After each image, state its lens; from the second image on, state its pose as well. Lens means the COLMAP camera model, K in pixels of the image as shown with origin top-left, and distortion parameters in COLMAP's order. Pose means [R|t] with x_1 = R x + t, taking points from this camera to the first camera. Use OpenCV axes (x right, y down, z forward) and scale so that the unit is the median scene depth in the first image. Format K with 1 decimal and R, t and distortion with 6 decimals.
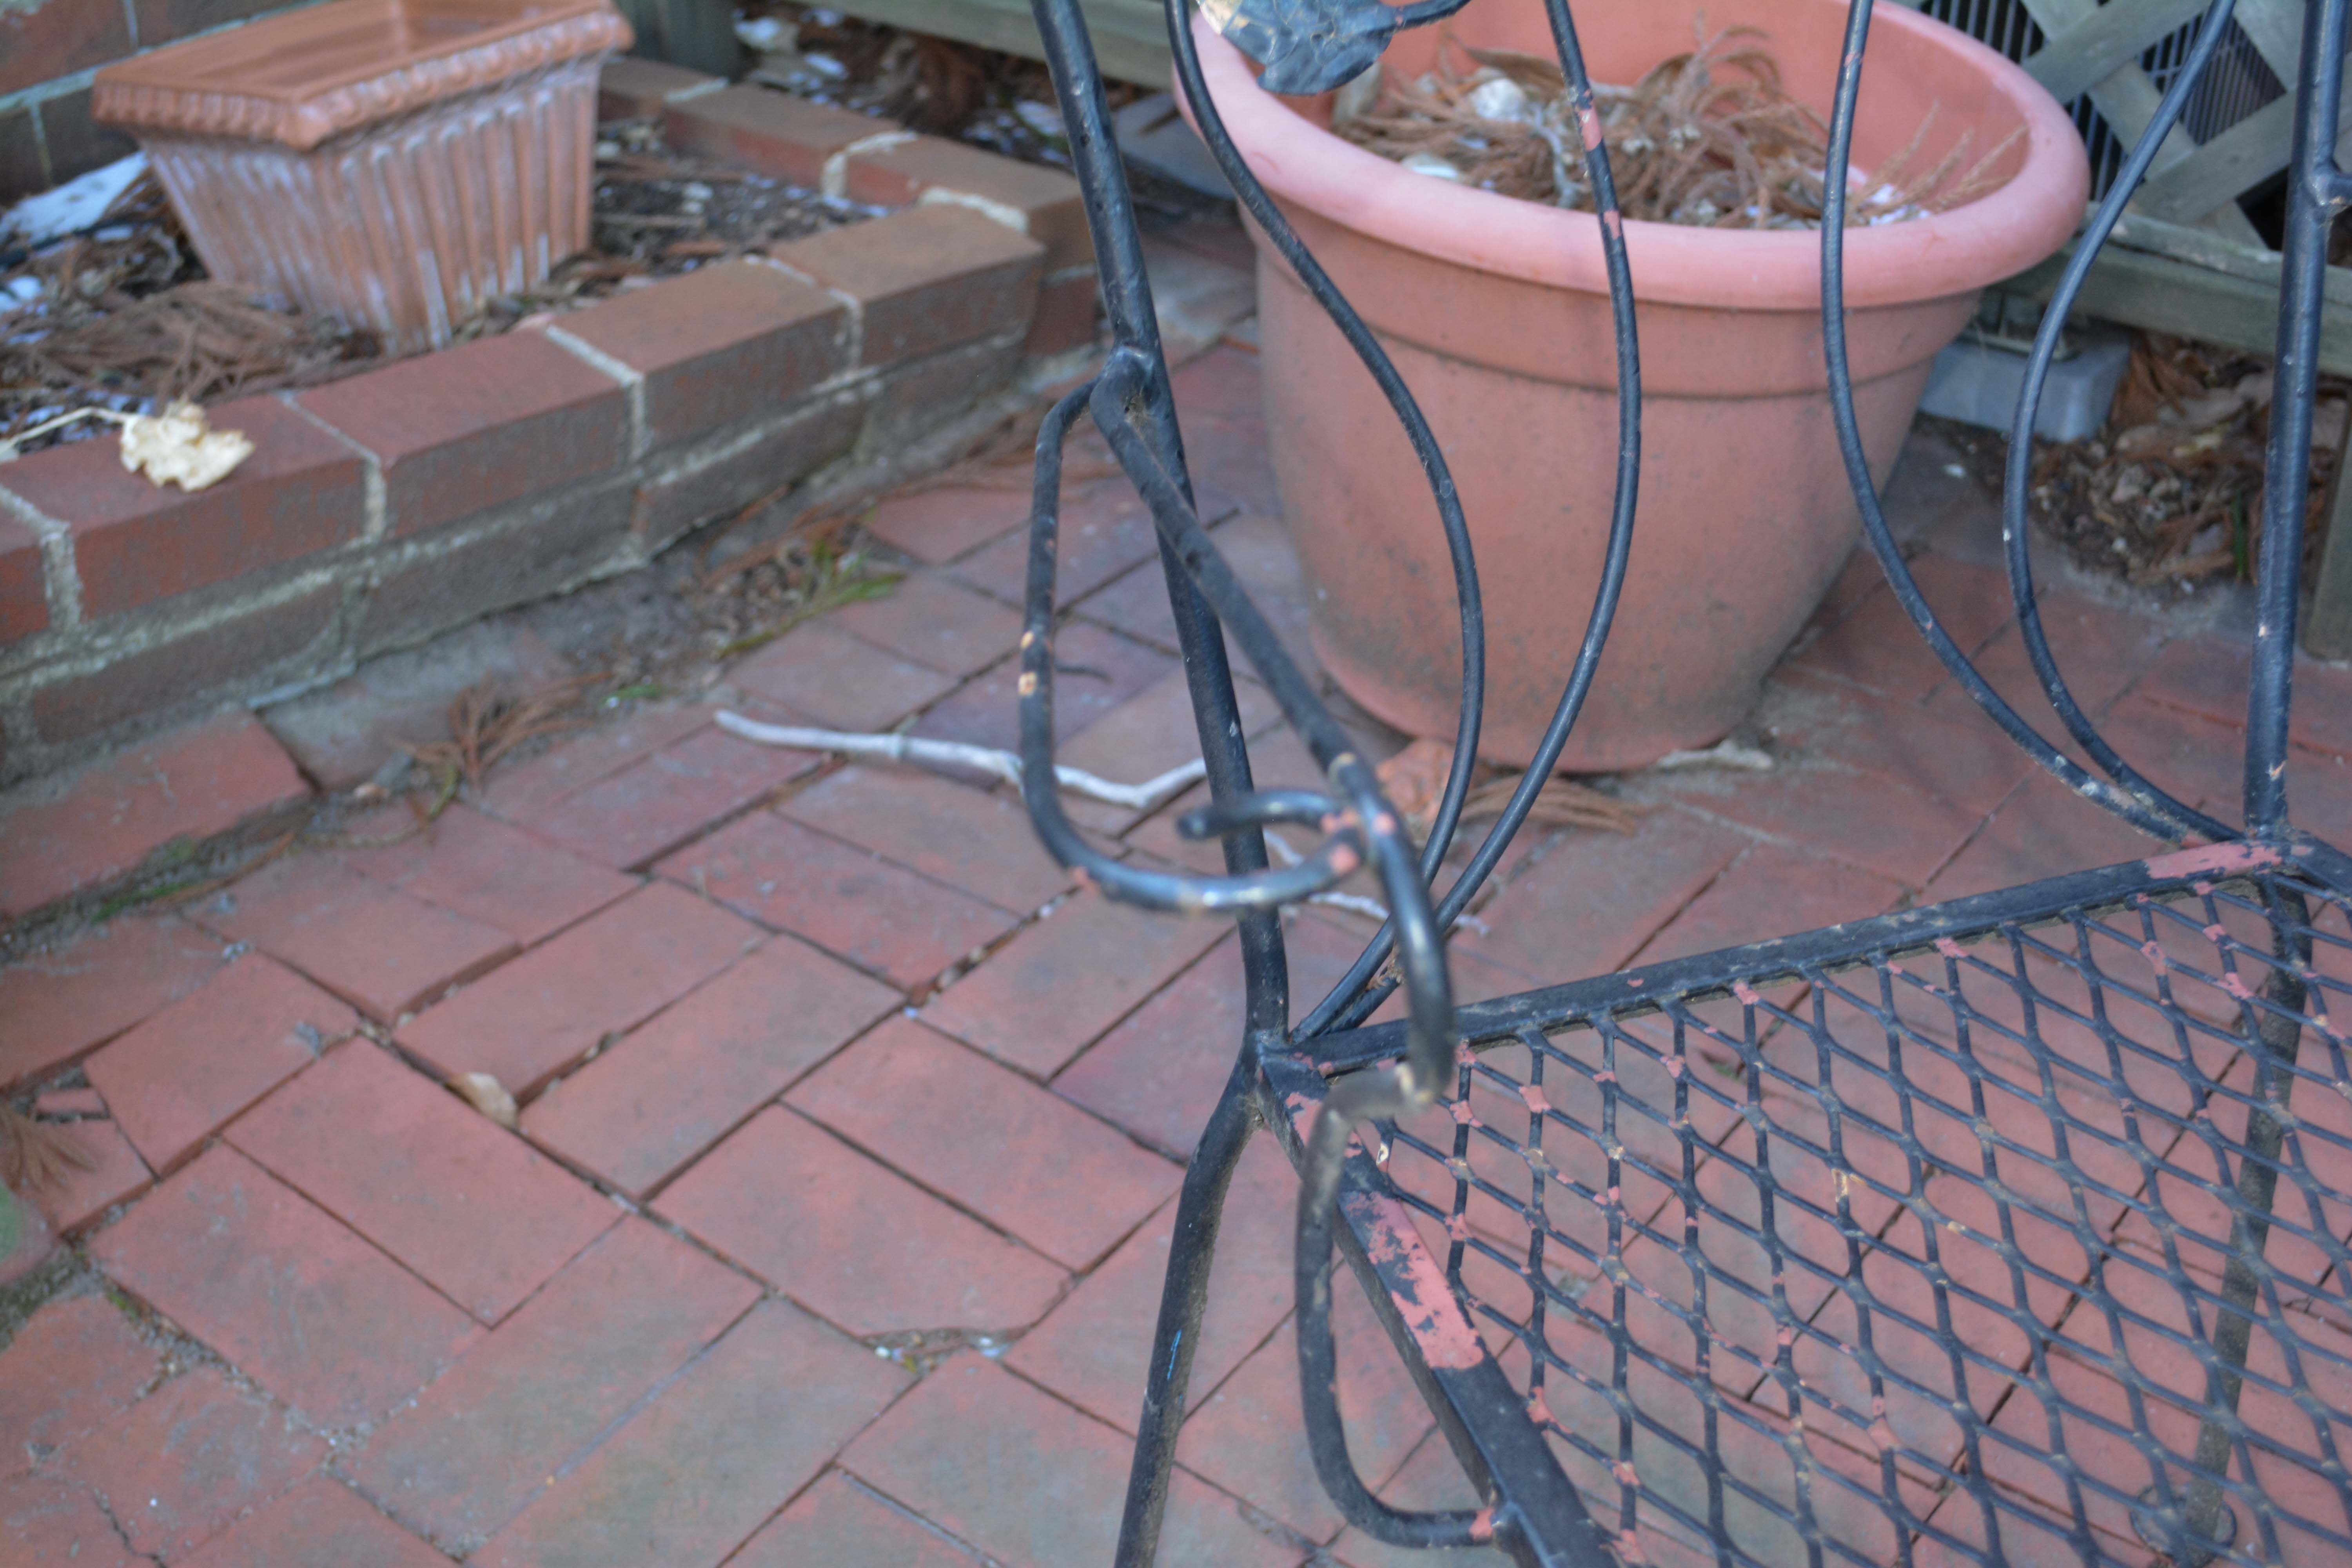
lens RADIAL K [[2902.4, 0, 1176.0], [0, 2902.4, 784.0], [0, 0, 1]] dist [-0.008114, -0.045043]
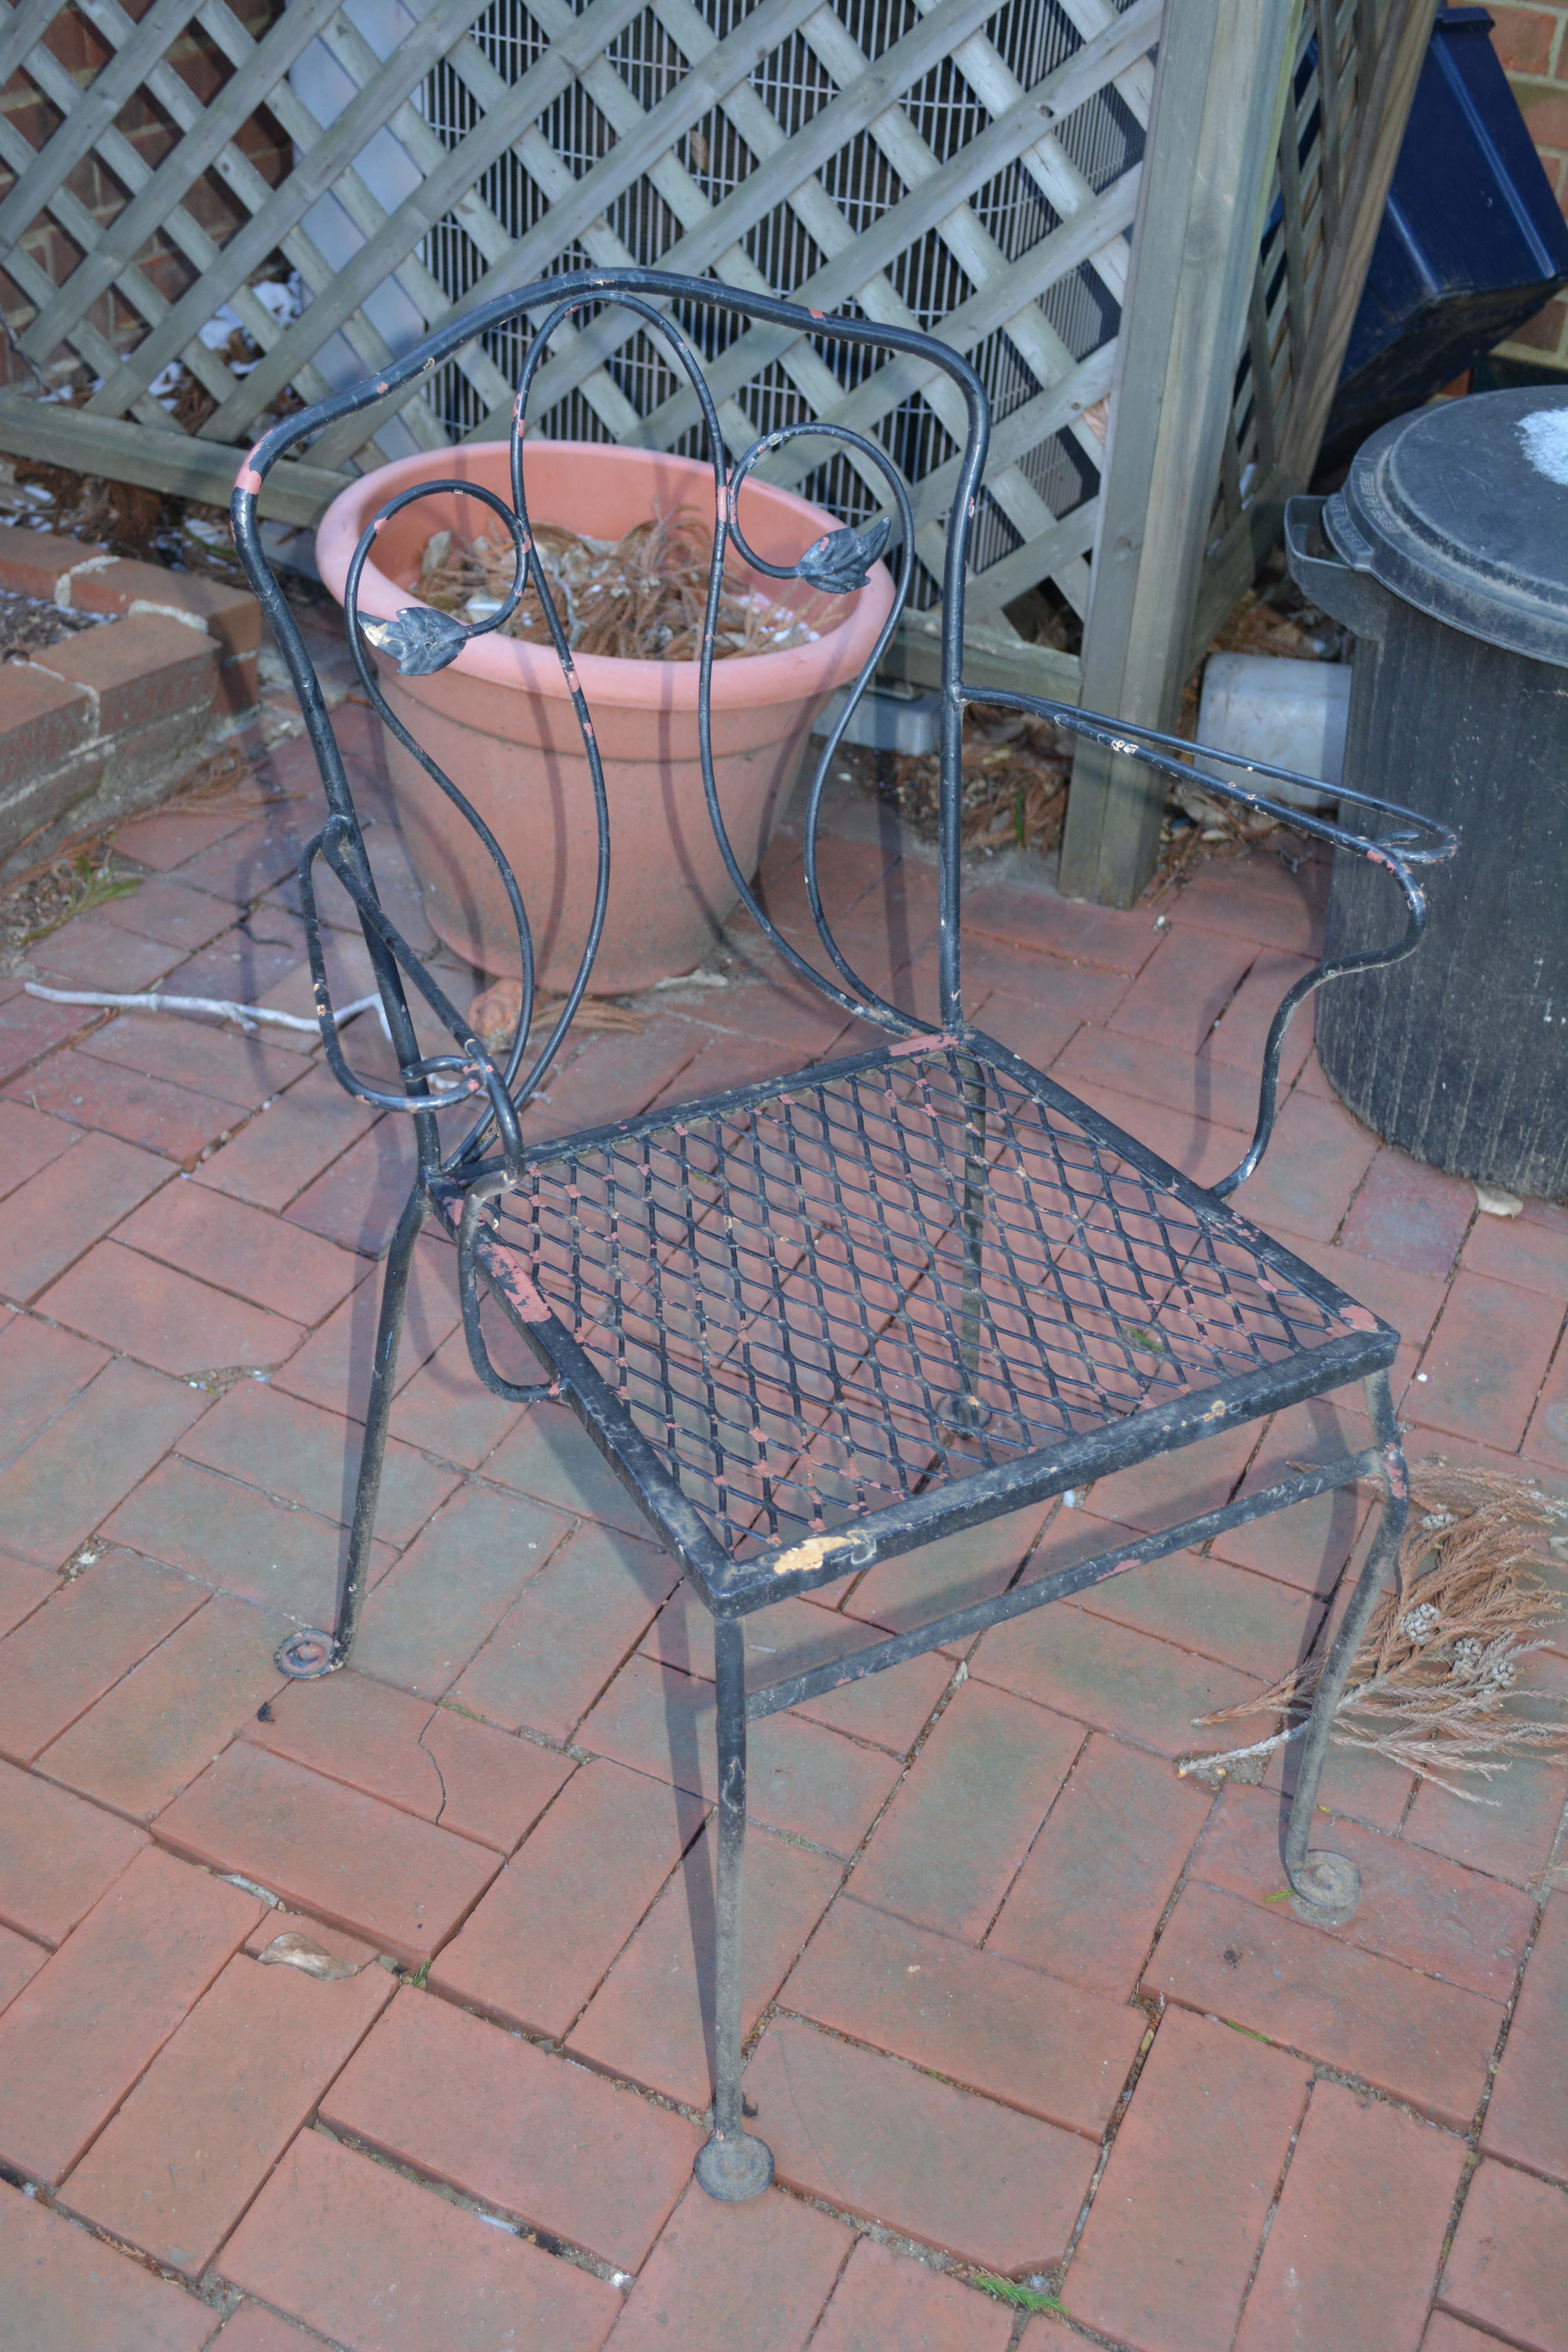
lens RADIAL K [[2509.8, 0, 784.0], [0, 2509.8, 1176.0], [0, 0, 1]] dist [-0.096786, 0.000020]
pose [[0.979824, -0.066237, 0.188569, -0.049887], [0.050108, 0.994765, 0.089056, -0.041016], [-0.193481, -0.077810, 0.978014, -0.627330]]
